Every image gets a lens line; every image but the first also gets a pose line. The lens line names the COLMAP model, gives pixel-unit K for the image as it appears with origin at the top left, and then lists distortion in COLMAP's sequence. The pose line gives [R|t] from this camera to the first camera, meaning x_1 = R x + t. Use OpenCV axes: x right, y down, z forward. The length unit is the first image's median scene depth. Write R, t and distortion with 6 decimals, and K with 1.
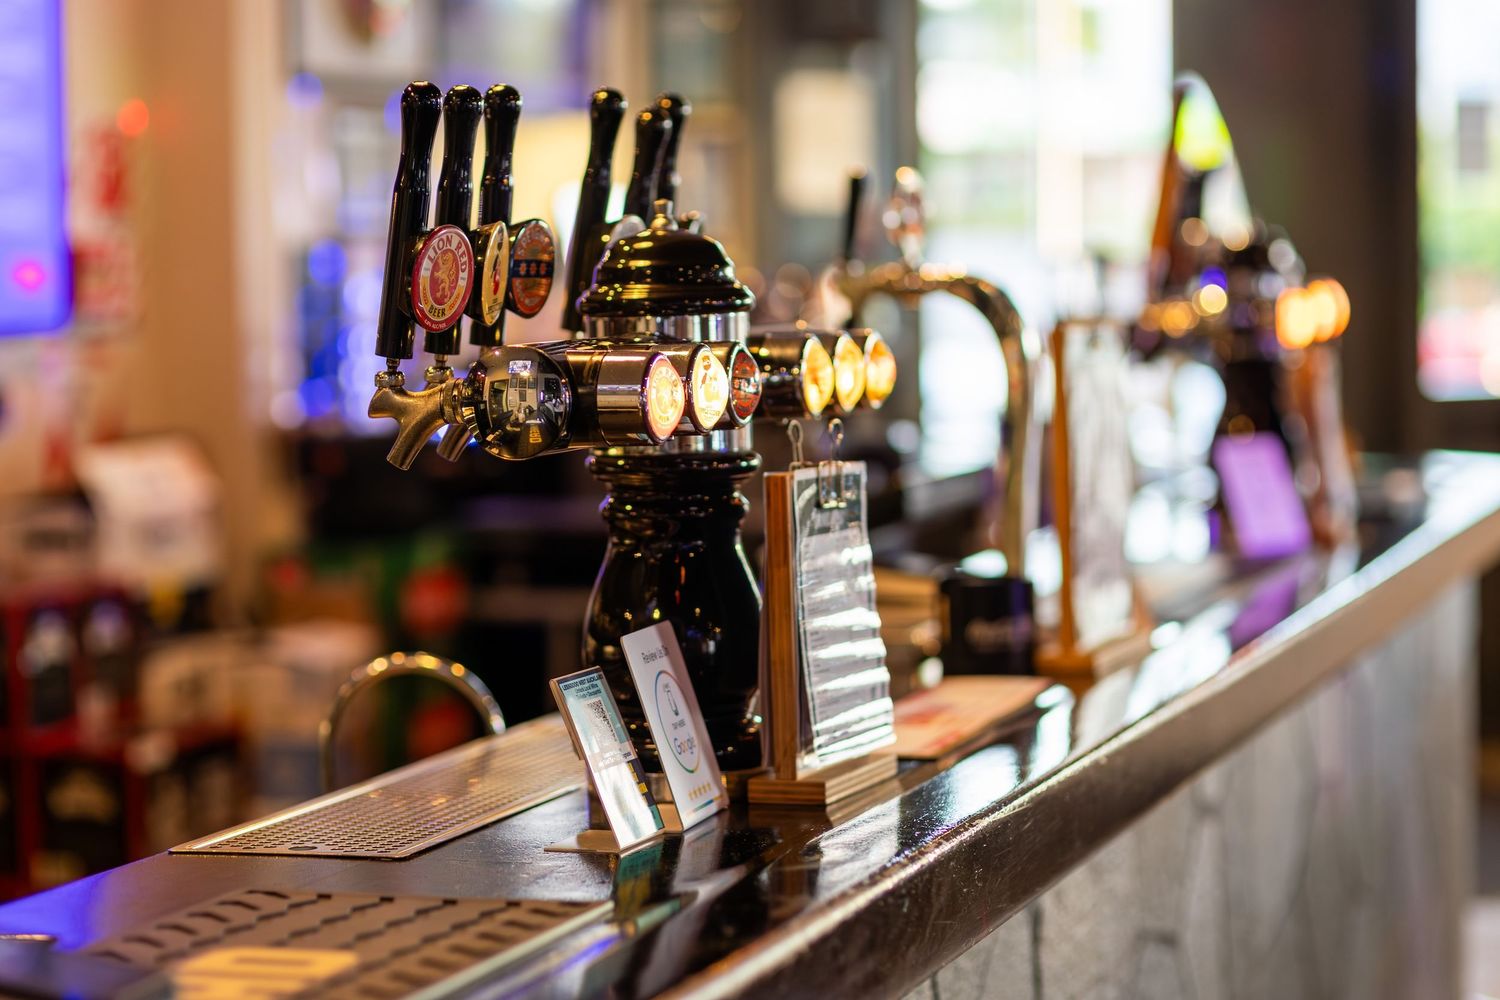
lens RADIAL K [[3591.7, 0, 744.4], [0, 3591.7, 538.4], [0, 0, 1]] dist [0.025060, -0.229438]
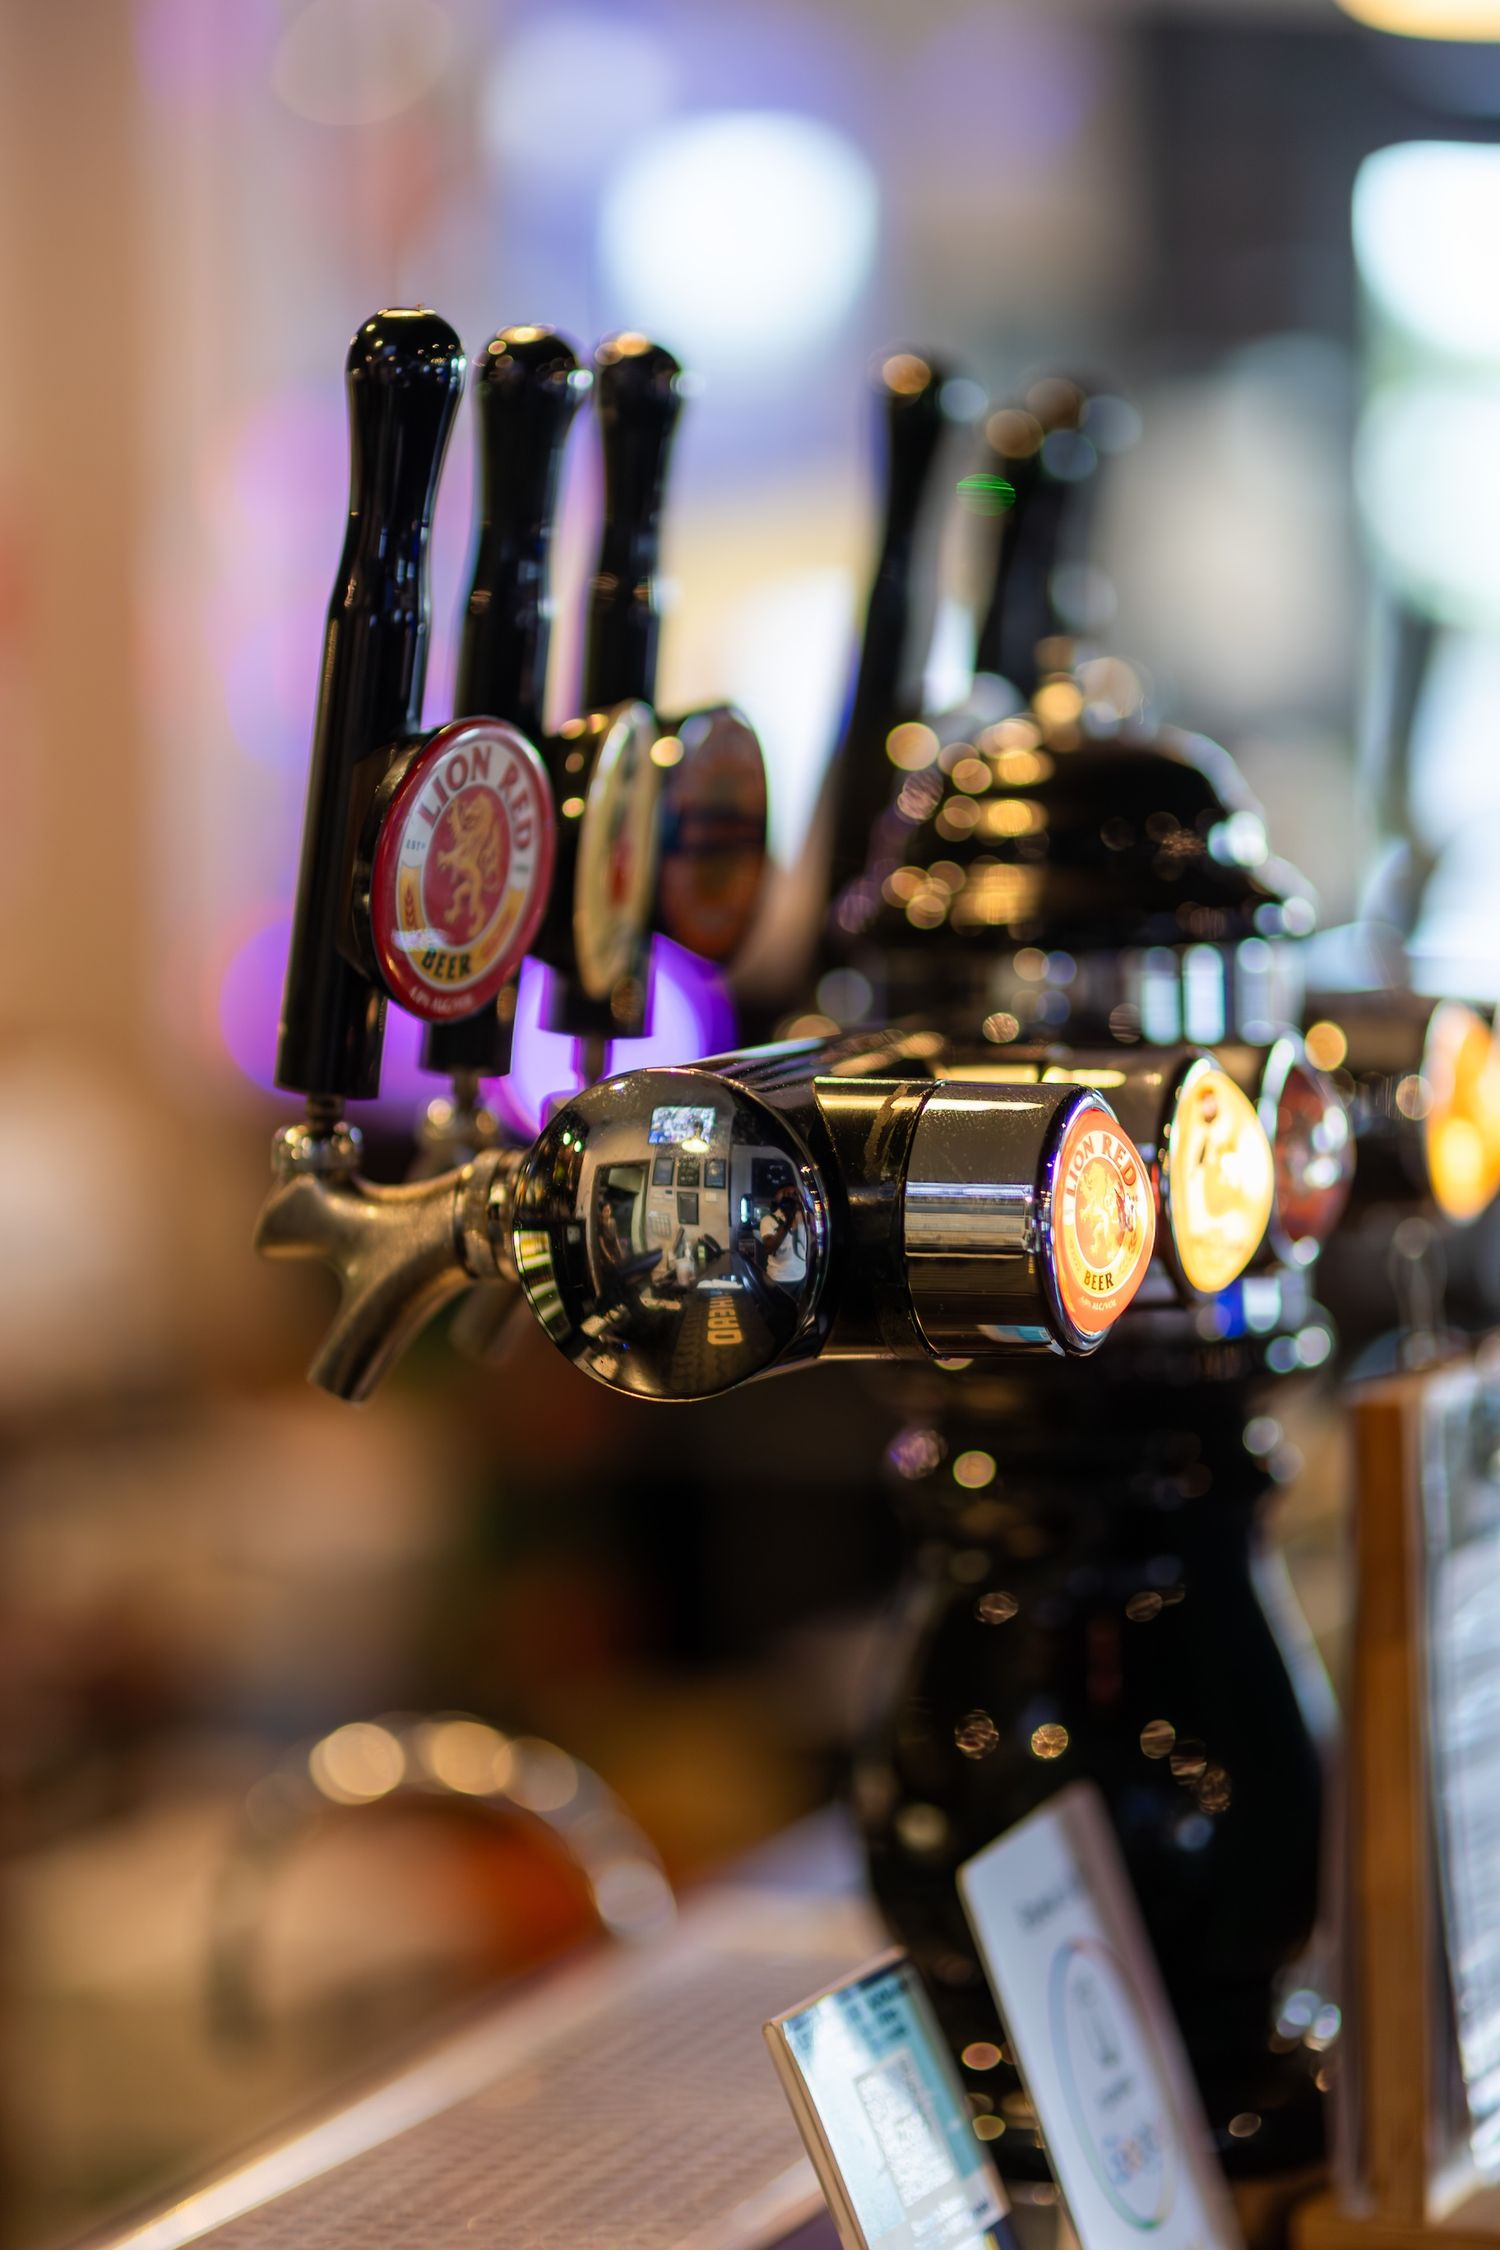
lens RADIAL K [[5387.5, 0, 750.0], [0, 5387.5, 1125.0], [0, 0, 1]] dist [0.025060, -0.229438]
pose [[0.998603, 0.003766, -0.052708, -0.028082], [-0.004102, 0.999972, -0.006270, -0.044026], [0.052683, 0.006478, 0.998590, 0.474199]]
